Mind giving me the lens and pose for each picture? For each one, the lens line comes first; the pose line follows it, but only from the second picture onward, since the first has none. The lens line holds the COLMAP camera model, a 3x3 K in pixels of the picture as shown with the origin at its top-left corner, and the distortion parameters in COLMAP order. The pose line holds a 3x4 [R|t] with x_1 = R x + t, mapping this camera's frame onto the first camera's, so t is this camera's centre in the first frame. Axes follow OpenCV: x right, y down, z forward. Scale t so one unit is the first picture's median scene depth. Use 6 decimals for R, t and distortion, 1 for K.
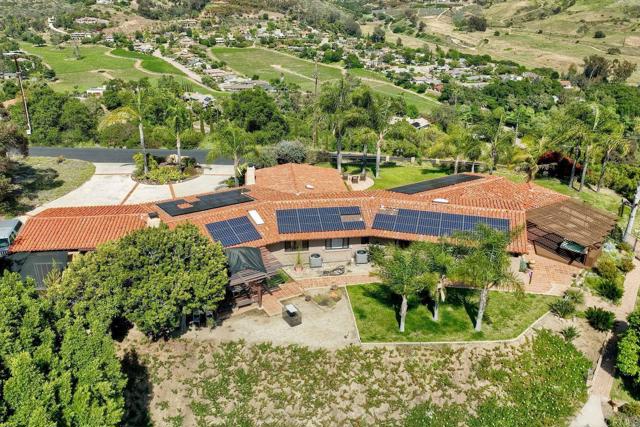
lens RADIAL K [[534.4, 0, 315.2], [0, 534.4, 210.9], [0, 0, 1]] dist [-0.002098, 0.005196]
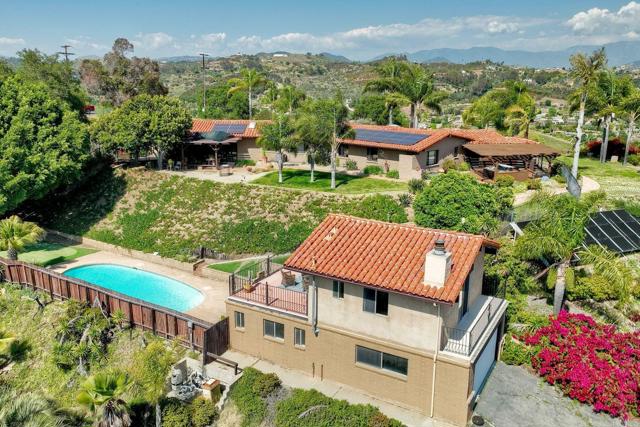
lens RADIAL K [[534.4, 0, 315.2], [0, 534.4, 210.9], [0, 0, 1]] dist [-0.002098, 0.005196]
pose [[0.868902, 0.122592, -0.479563, 0.677914], [-0.196181, 0.974793, -0.106264, 0.324015], [0.454448, 0.186415, 0.871049, -0.060478]]
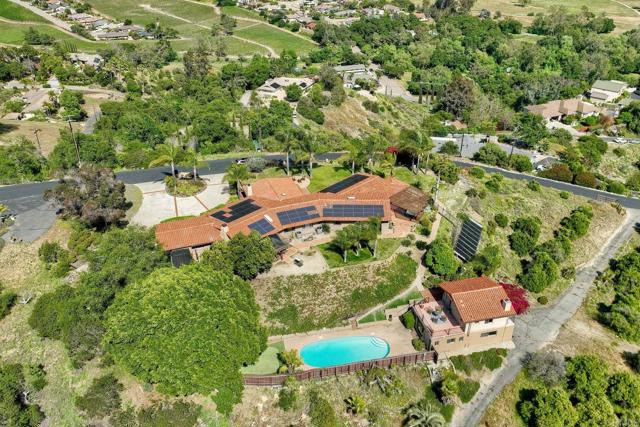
lens RADIAL K [[534.4, 0, 315.2], [0, 534.4, 210.9], [0, 0, 1]] dist [-0.002098, 0.005196]
pose [[0.970239, -0.126464, 0.206501, -0.349018], [0.096571, 0.984118, 0.148950, -0.299479], [-0.222058, -0.124575, 0.967042, -1.021829]]
